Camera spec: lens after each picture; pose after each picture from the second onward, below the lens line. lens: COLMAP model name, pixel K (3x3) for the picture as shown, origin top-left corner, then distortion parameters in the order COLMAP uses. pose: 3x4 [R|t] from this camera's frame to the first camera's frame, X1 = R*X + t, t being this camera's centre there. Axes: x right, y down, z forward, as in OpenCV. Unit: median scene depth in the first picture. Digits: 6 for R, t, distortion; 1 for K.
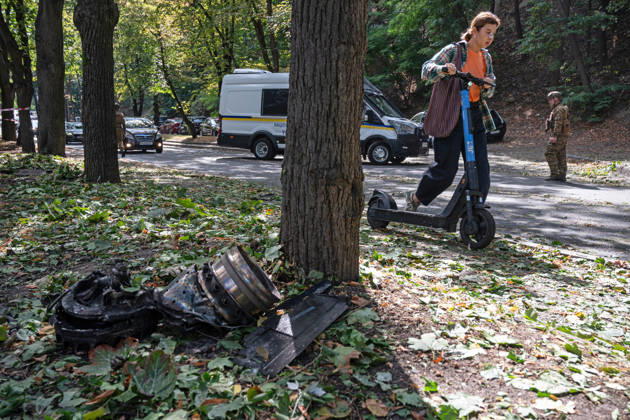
lens RADIAL K [[568.4, 0, 315.0], [0, 568.4, 210.0], [0, 0, 1]] dist [0.002232, 0.002344]
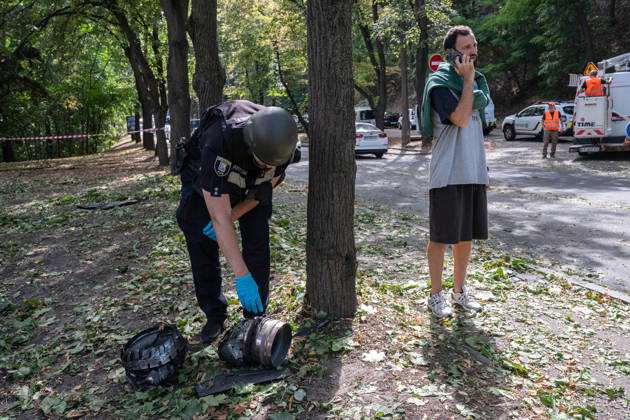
lens RADIAL K [[568.4, 0, 315.0], [0, 568.4, 210.0], [0, 0, 1]] dist [0.002232, 0.002344]
pose [[0.977282, -0.011587, -0.211624, 0.328189], [0.016816, 0.999596, 0.022925, -0.221168], [0.211273, -0.025962, 0.977082, -0.582116]]
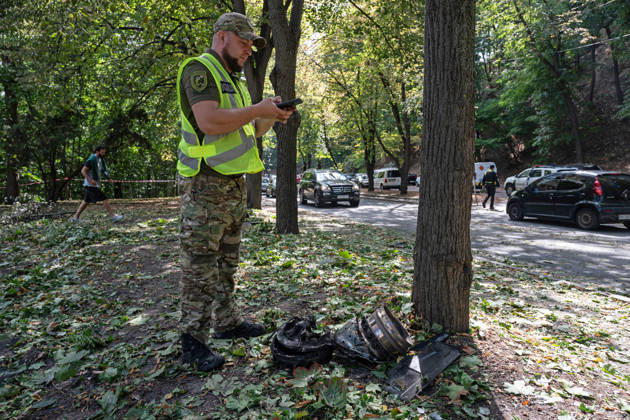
lens RADIAL K [[433.2, 0, 315.0], [0, 433.2, 210.0], [0, 0, 1]] dist [-0.000487, -0.000059]
pose [[0.961689, 0.004736, -0.274103, 0.003209], [-0.024173, 0.997421, -0.067580, -0.103139], [0.273076, 0.071617, 0.959323, -0.172307]]
